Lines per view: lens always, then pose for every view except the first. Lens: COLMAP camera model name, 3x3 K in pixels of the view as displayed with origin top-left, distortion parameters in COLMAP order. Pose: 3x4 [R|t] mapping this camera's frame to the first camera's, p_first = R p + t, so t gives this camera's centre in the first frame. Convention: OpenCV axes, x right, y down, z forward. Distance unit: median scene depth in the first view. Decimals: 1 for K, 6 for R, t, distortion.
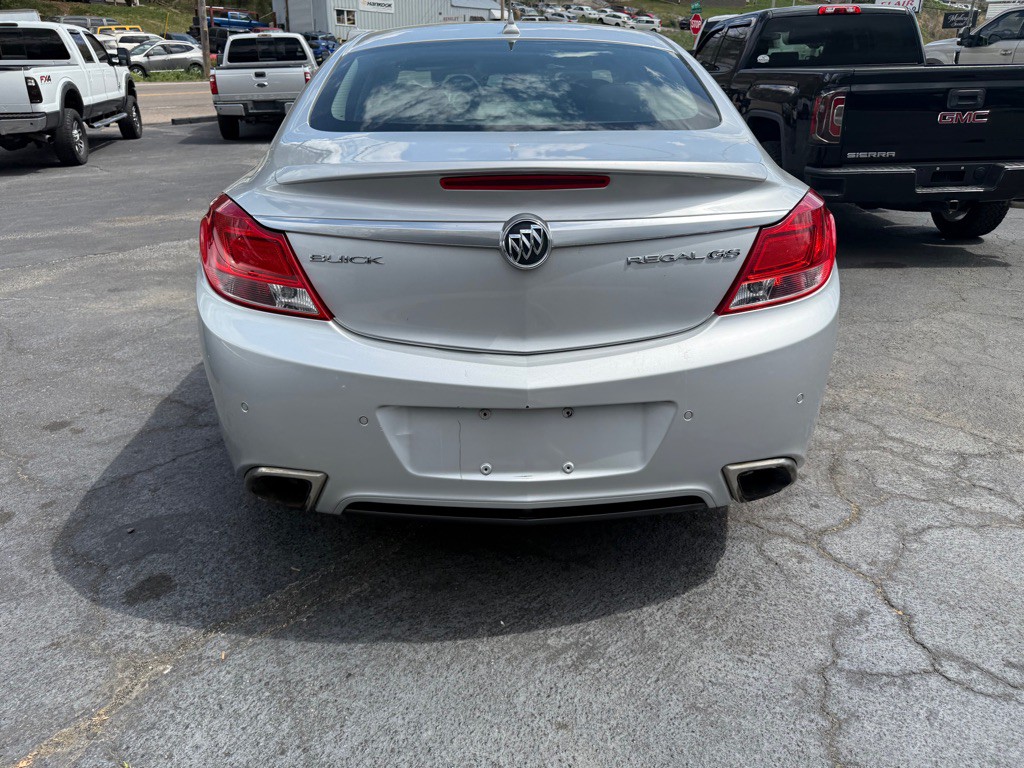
lens RADIAL K [[740.5, 0, 522.7], [0, 740.5, 374.4], [0, 0, 1]] dist [0.013032, -0.022234]
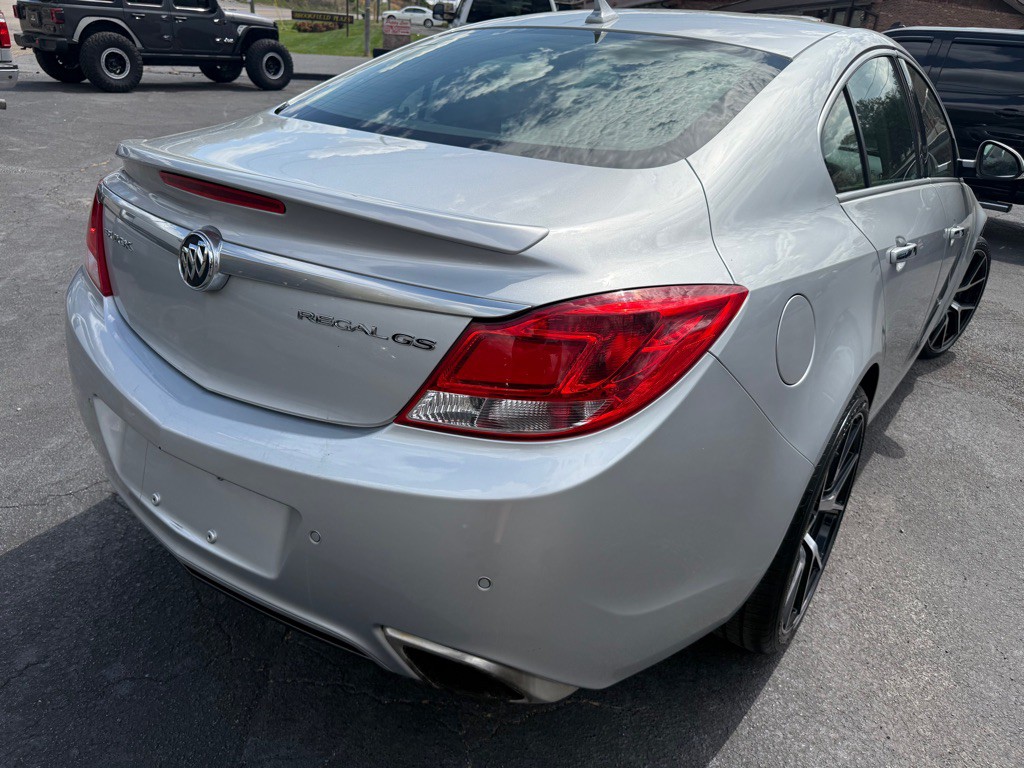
lens RADIAL K [[740.5, 0, 509.3], [0, 740.5, 377.7], [0, 0, 1]] dist [0.013032, -0.022234]
pose [[0.779590, 0.298076, -0.550809, 0.681786], [-0.291107, 0.951161, 0.102711, -0.210754], [0.554524, 0.080272, 0.828287, 0.448376]]
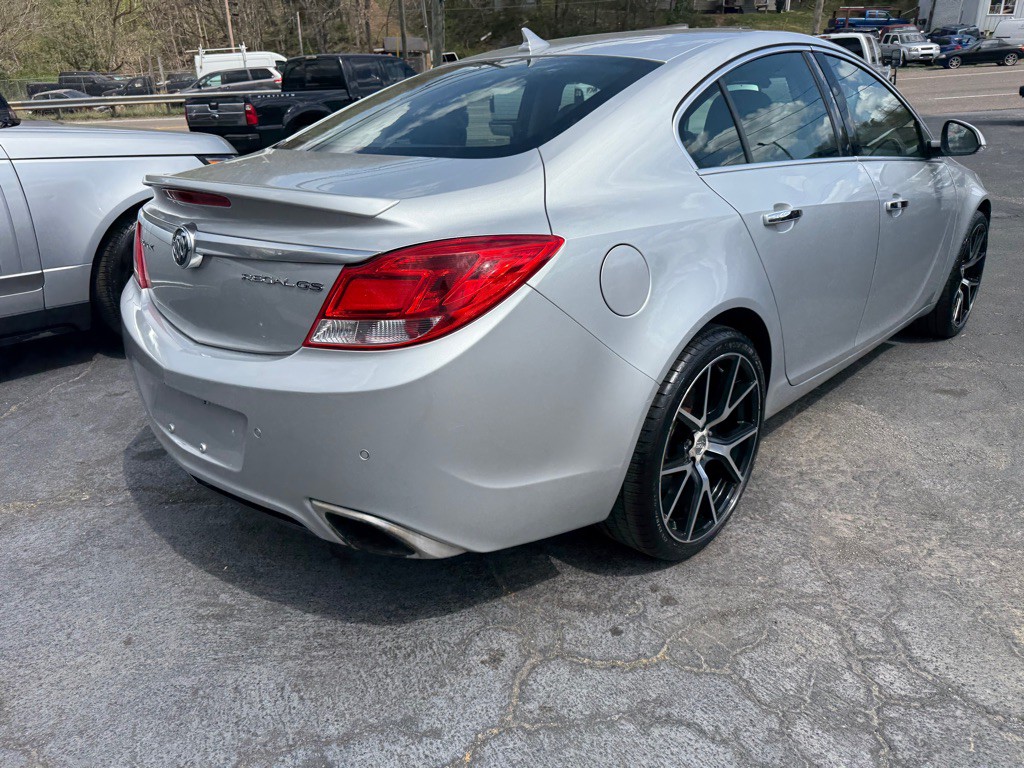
lens RADIAL K [[740.5, 0, 520.9], [0, 740.5, 389.4], [0, 0, 1]] dist [0.013032, -0.022234]
pose [[0.706922, 0.246976, -0.662770, 1.075410], [-0.236106, 0.965704, 0.108027, -0.187578], [0.666720, 0.080118, 0.740990, 0.437291]]
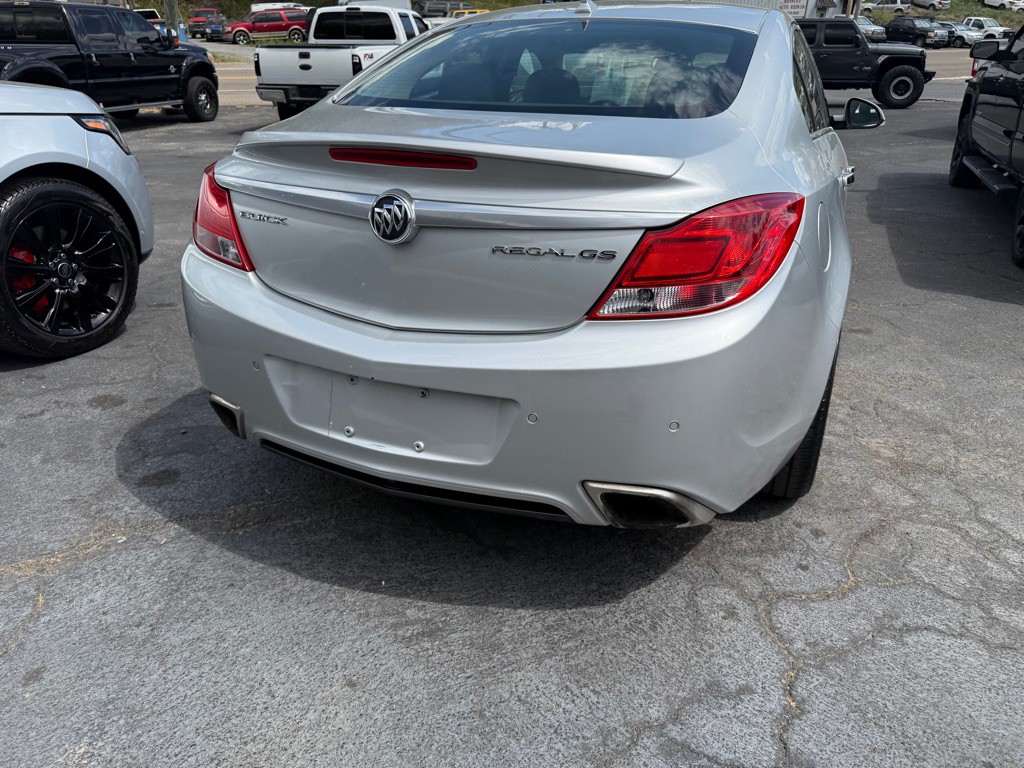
lens RADIAL K [[740.5, 0, 518.8], [0, 740.5, 386.8], [0, 0, 1]] dist [0.013032, -0.022234]
pose [[0.911505, 0.180197, -0.369713, 0.511866], [-0.168239, 0.983625, 0.064632, -0.039690], [0.375305, 0.003287, 0.926895, 0.105526]]
